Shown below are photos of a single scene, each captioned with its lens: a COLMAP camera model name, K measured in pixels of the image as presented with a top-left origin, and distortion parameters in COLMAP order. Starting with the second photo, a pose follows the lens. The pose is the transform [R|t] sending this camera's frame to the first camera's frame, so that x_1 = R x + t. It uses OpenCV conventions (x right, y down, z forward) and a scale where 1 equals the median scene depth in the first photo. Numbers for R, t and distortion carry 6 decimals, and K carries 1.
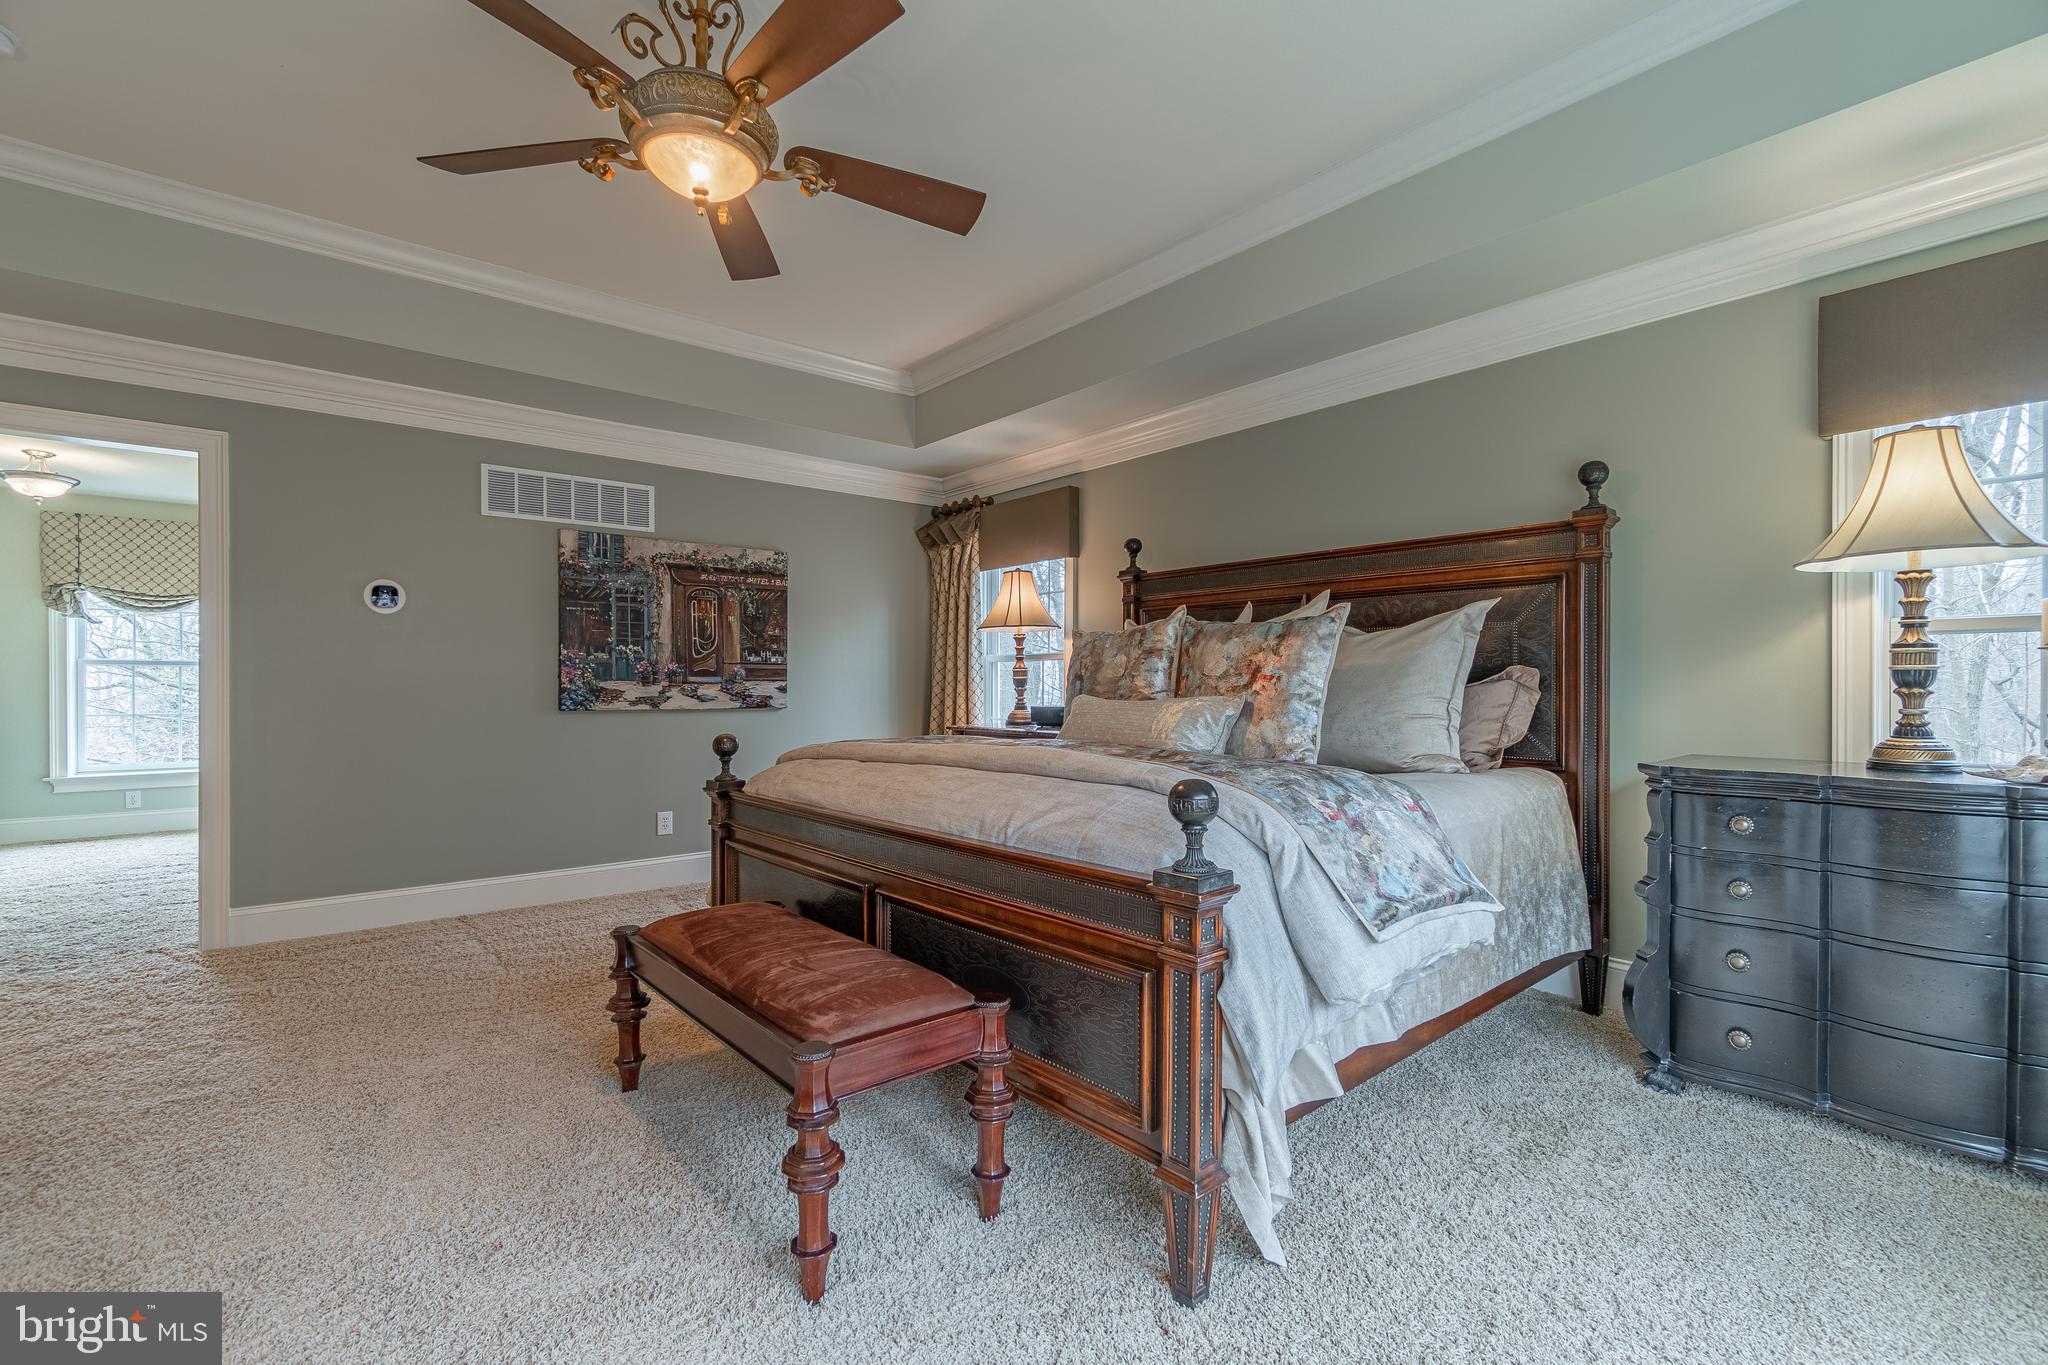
lens RADIAL K [[895.4, 0, 1028.4], [0, 895.4, 686.8], [0, 0, 1]] dist [-0.004833, 0.001450]
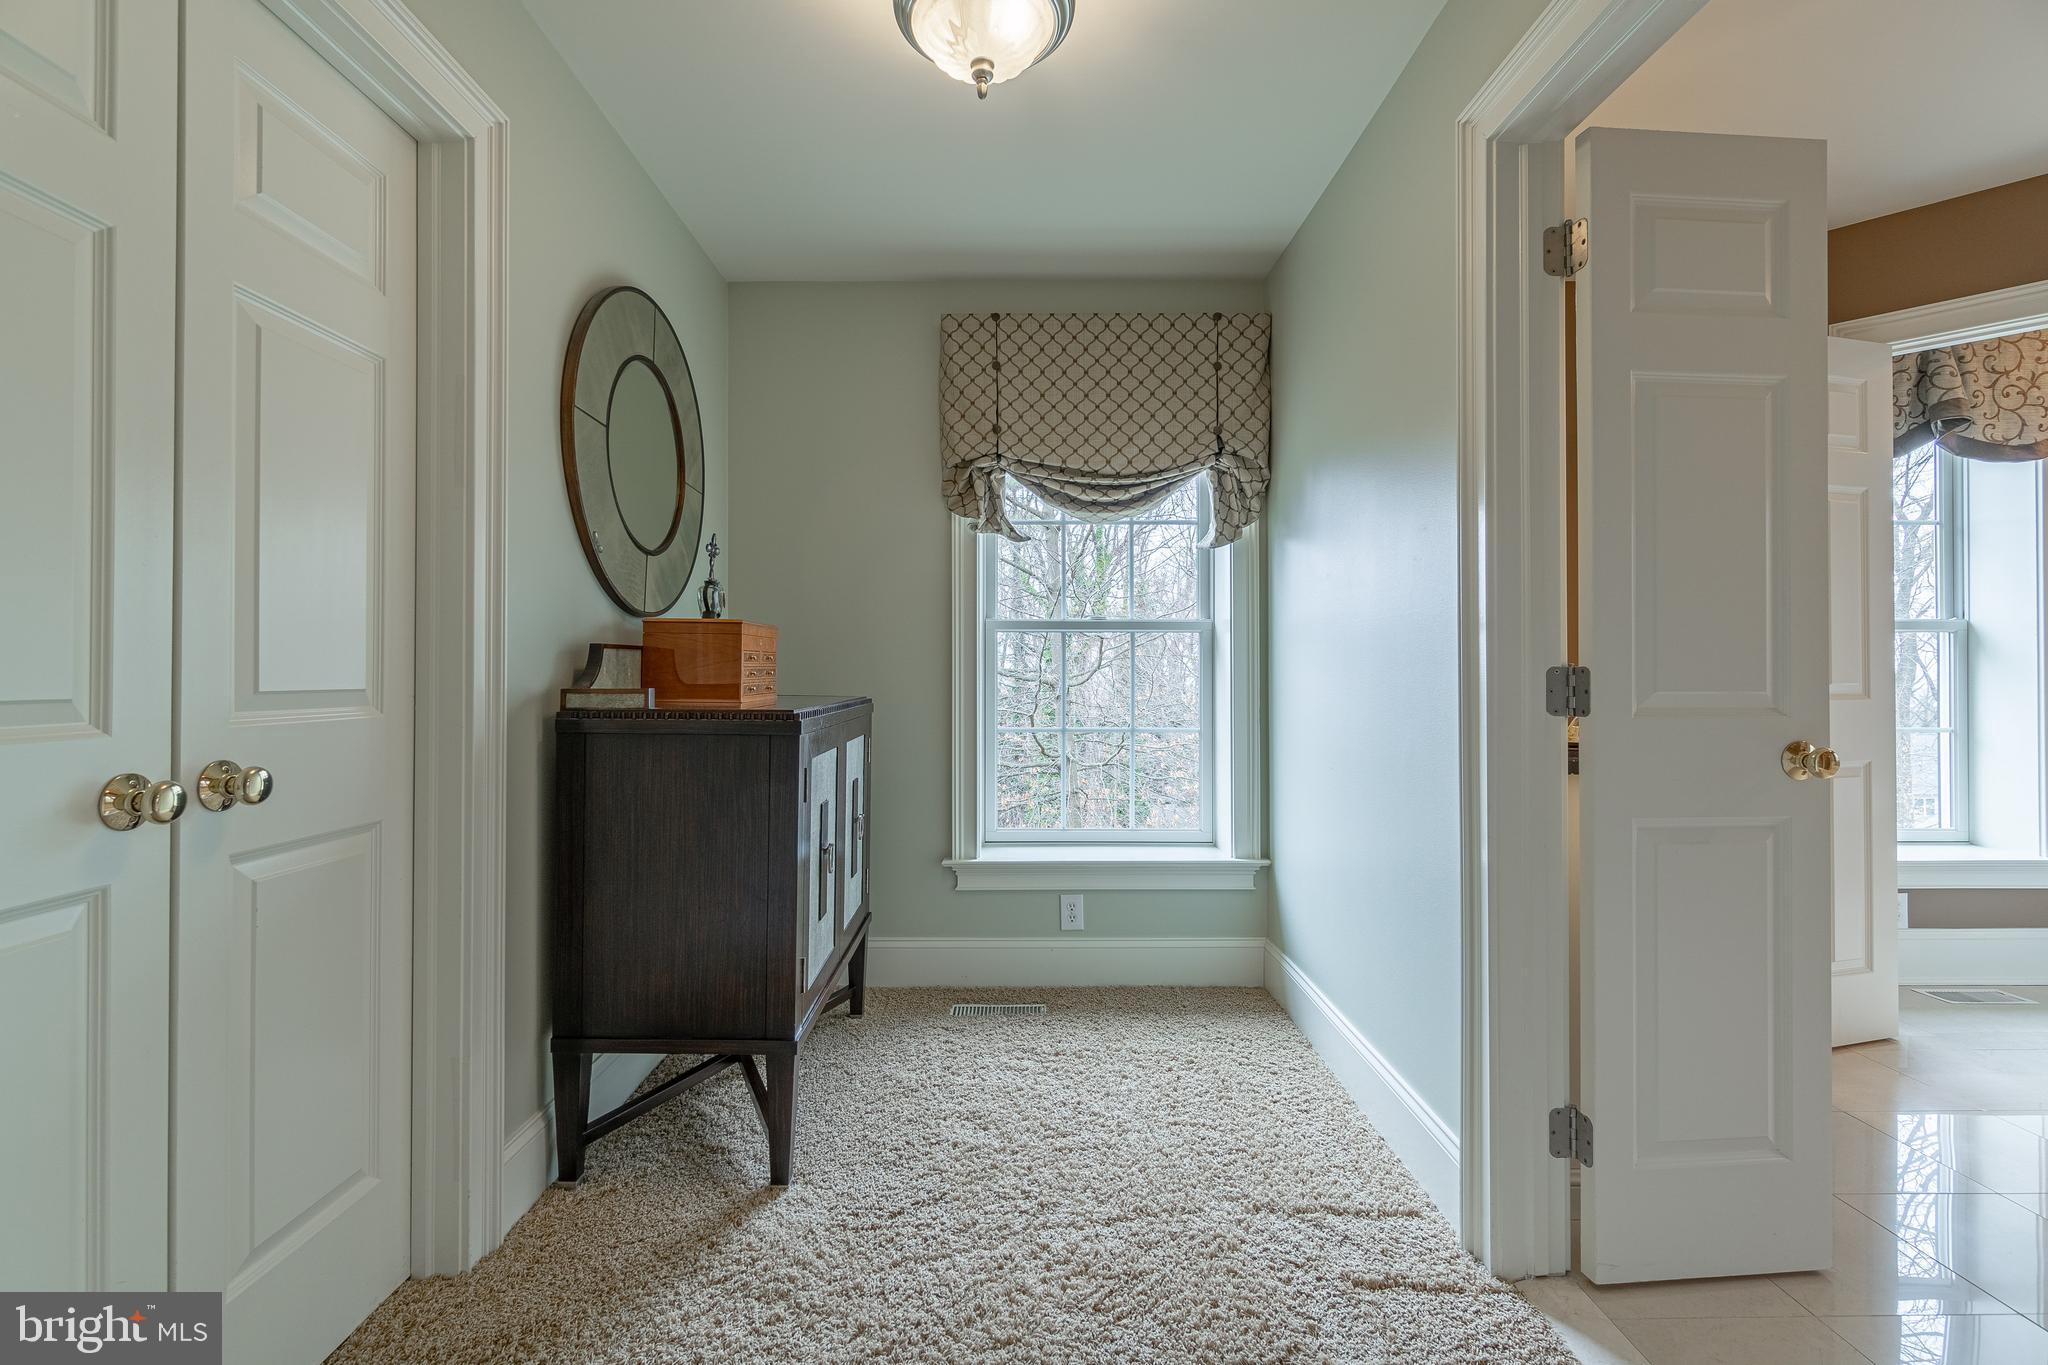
lens RADIAL K [[895.4, 0, 1018.9], [0, 895.4, 663.5], [0, 0, 1]] dist [-0.004833, 0.001450]
pose [[0.788697, 0.000710, -0.614782, -0.760546], [-0.003769, 0.999986, -0.003680, -0.003837], [0.614771, 0.005219, 0.788689, 0.630100]]
